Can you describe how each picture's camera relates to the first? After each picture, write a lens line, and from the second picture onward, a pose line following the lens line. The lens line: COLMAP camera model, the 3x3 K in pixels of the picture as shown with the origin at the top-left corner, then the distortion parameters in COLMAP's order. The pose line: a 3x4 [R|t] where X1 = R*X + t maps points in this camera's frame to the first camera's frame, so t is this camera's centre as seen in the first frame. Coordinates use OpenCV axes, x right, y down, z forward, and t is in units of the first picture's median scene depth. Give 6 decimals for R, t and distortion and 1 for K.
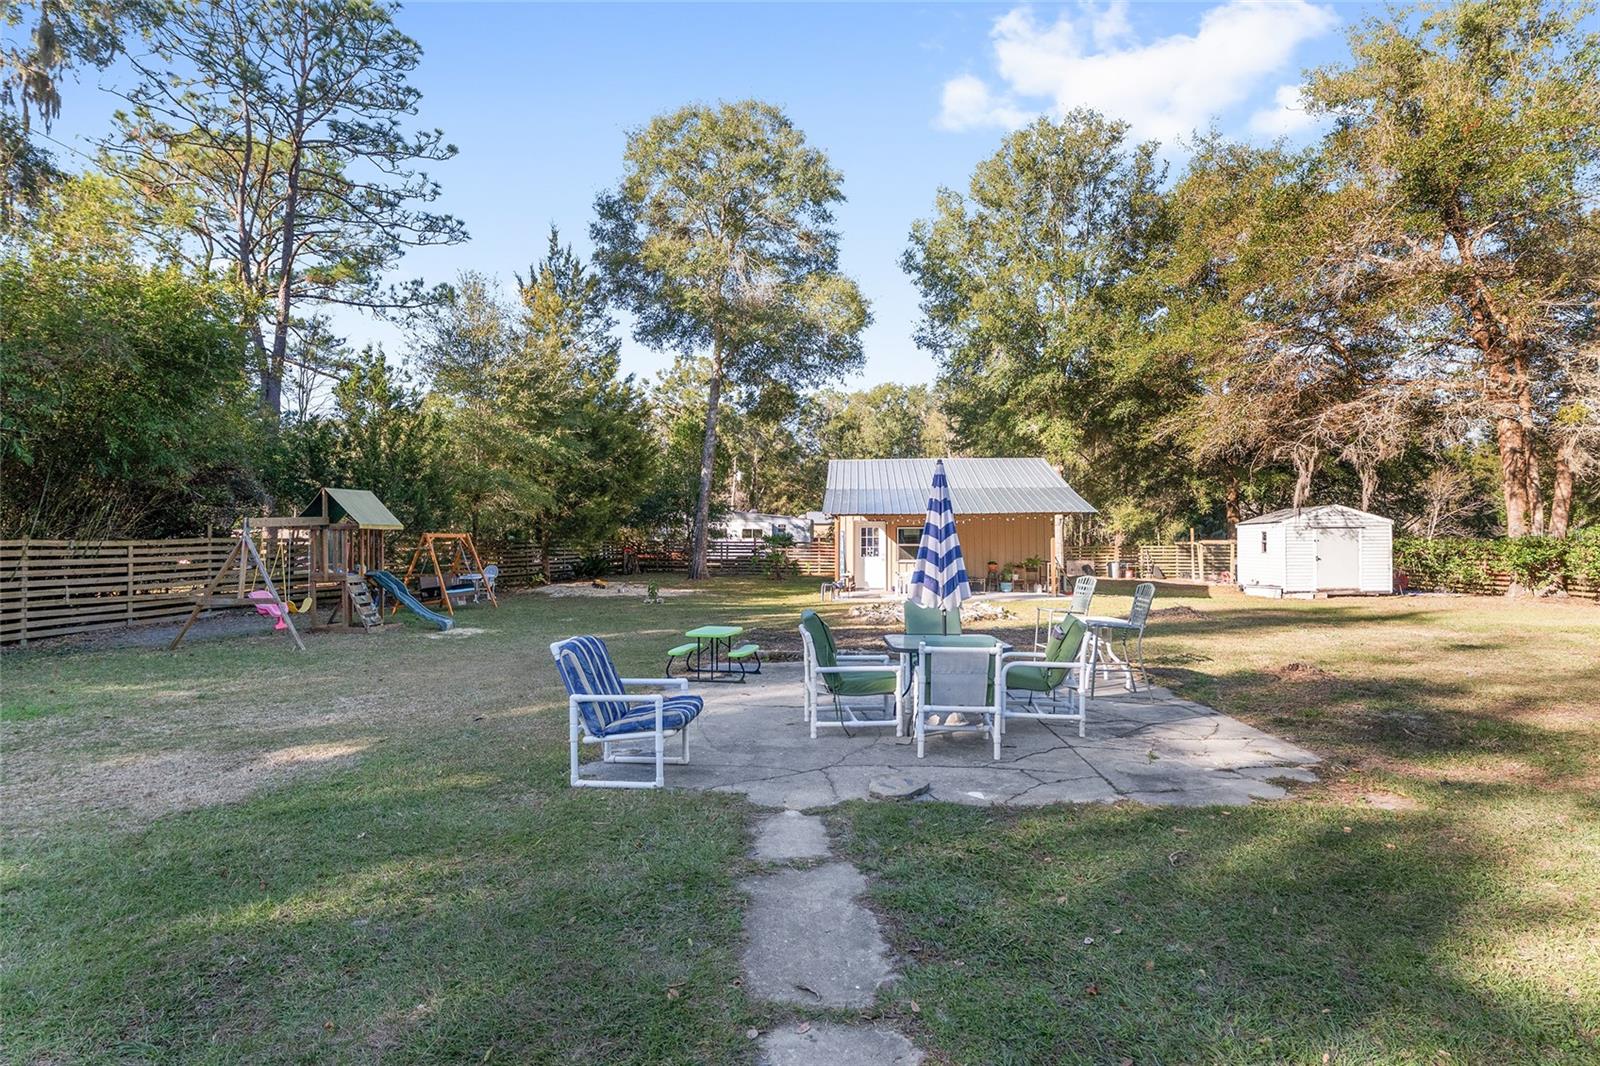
lens RADIAL K [[863.3, 0, 800.0], [0, 863.3, 533.0], [0, 0, 1]] dist [0.001463, 0.000301]
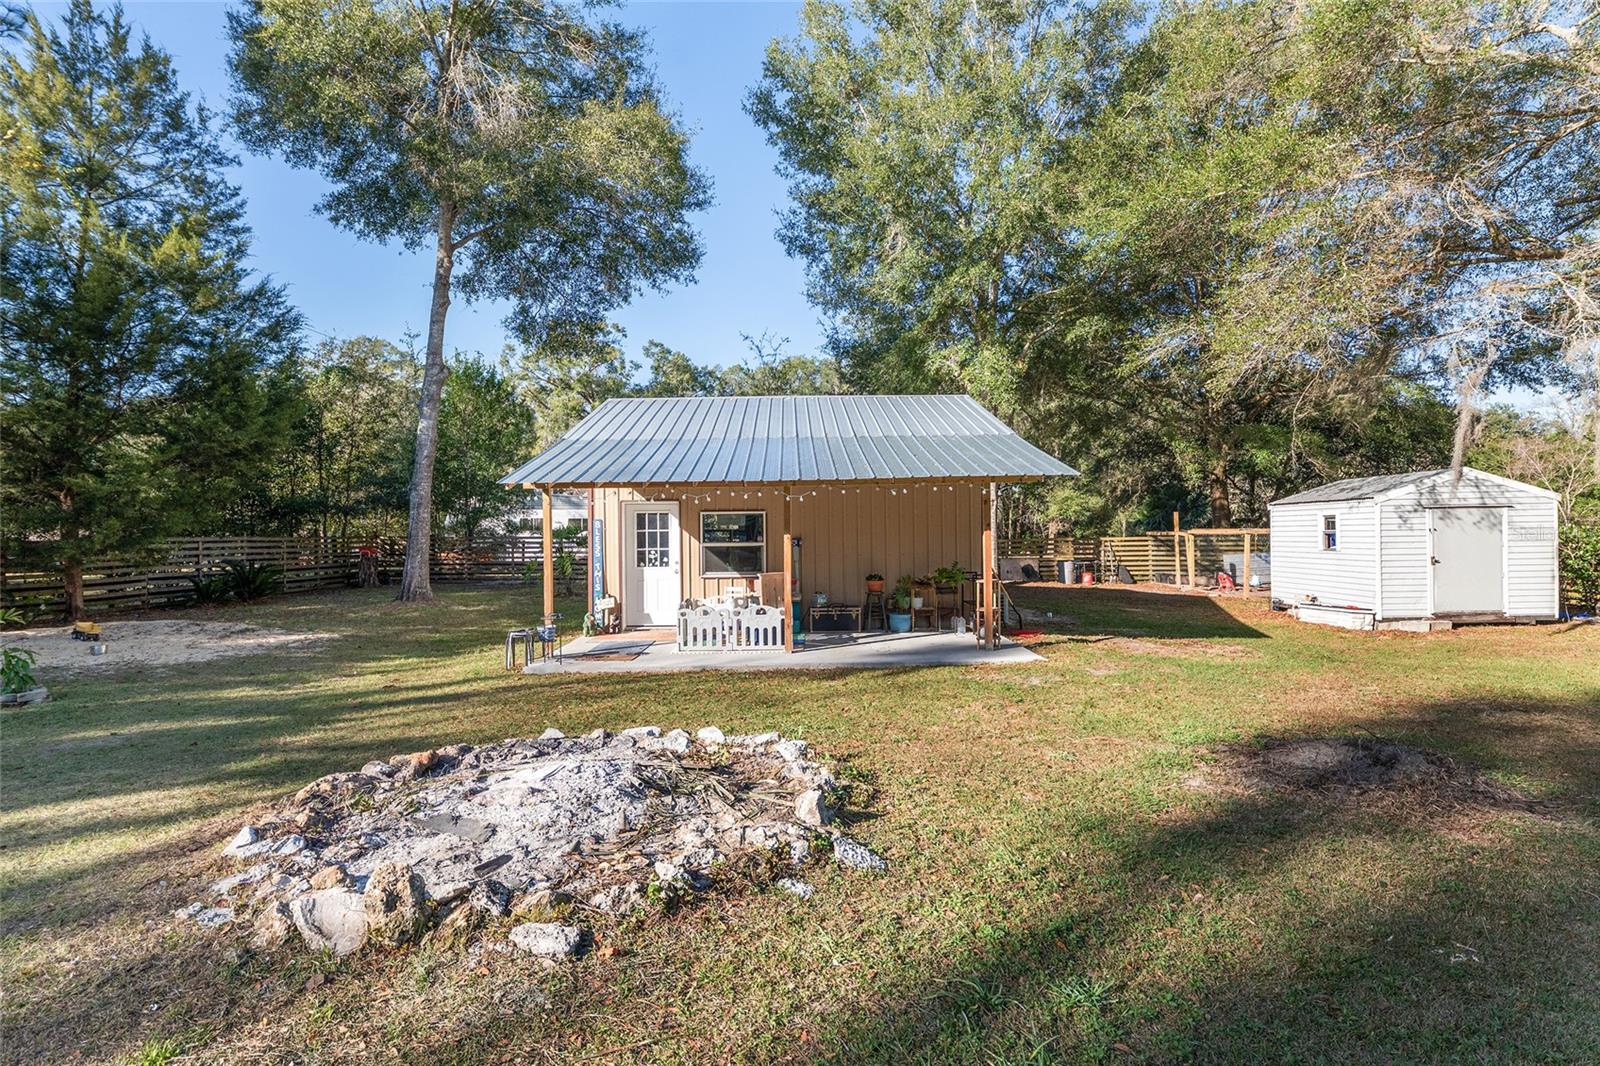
lens RADIAL K [[863.3, 0, 800.0], [0, 863.3, 533.0], [0, 0, 1]] dist [0.001463, 0.000301]
pose [[0.996573, -0.009042, 0.082225, 0.121347], [0.008092, 0.999897, 0.011881, 0.000449], [-0.082324, -0.011175, 0.996543, 0.429964]]
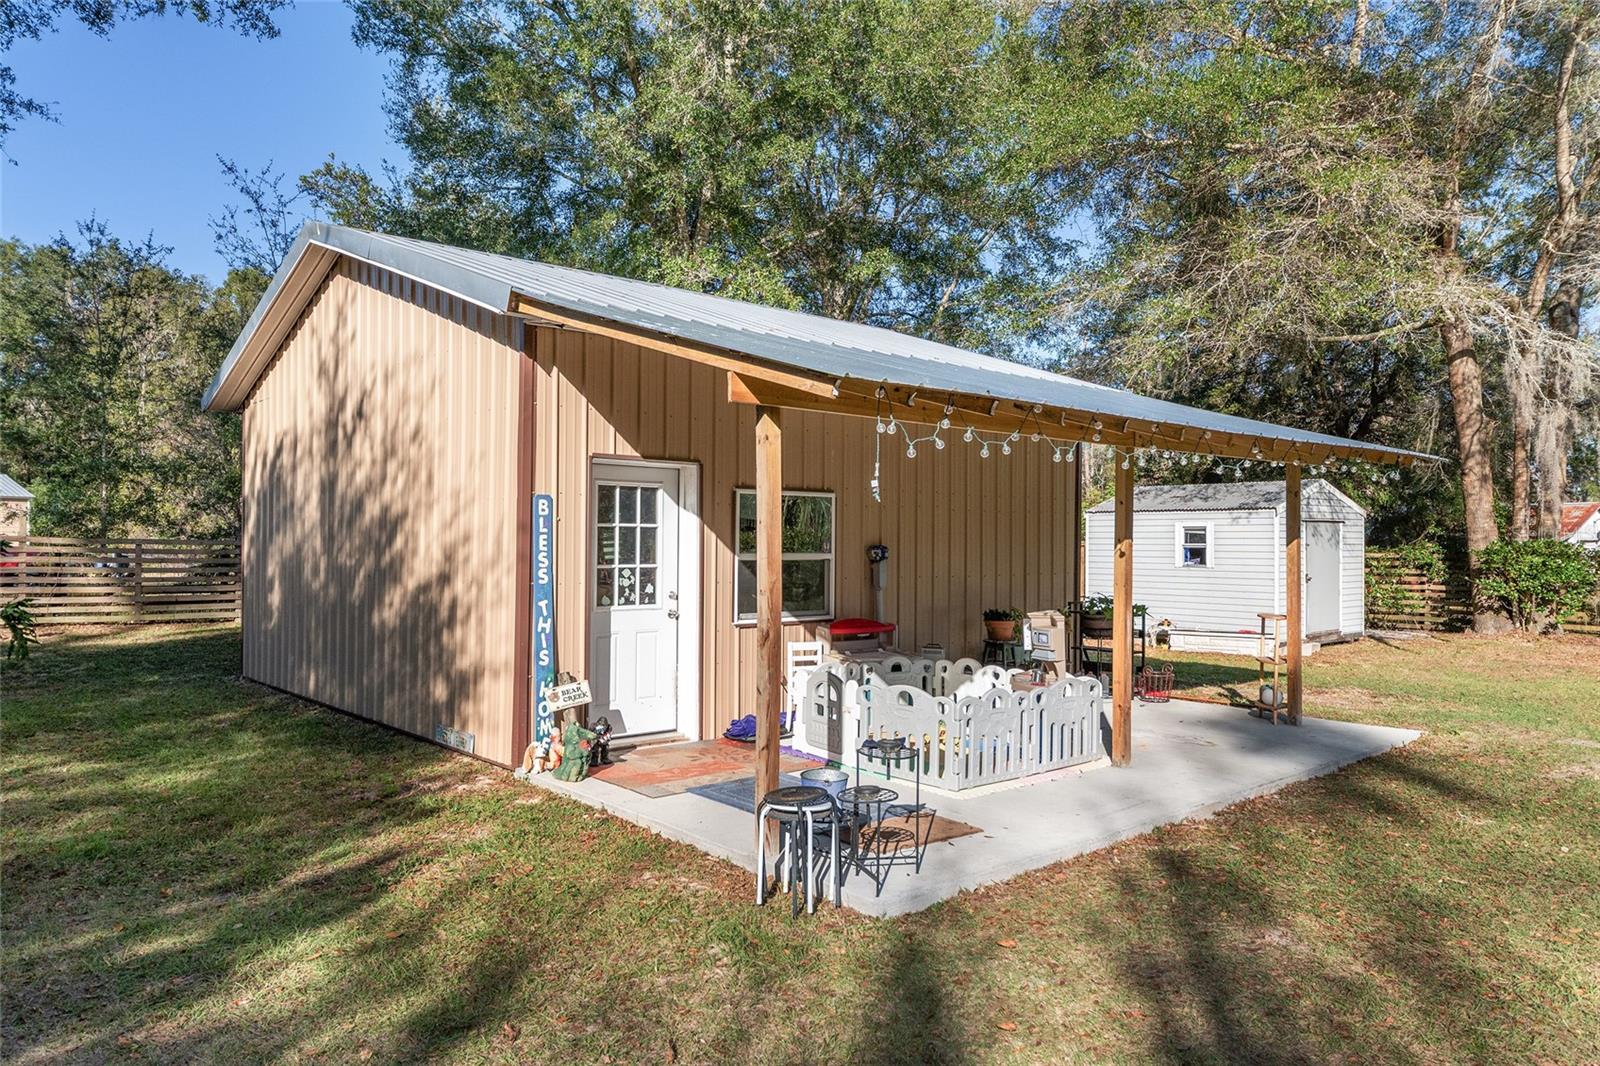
lens RADIAL K [[1105.4, 0, 800.0], [0, 1105.4, 533.0], [0, 0, 1]] dist [-0.074764, 0.000174]
pose [[0.692467, 0.011213, 0.721362, -0.103232], [-0.016294, 0.999867, 0.000099, 0.005777], [-0.721265, -0.011822, 0.692558, 0.708391]]
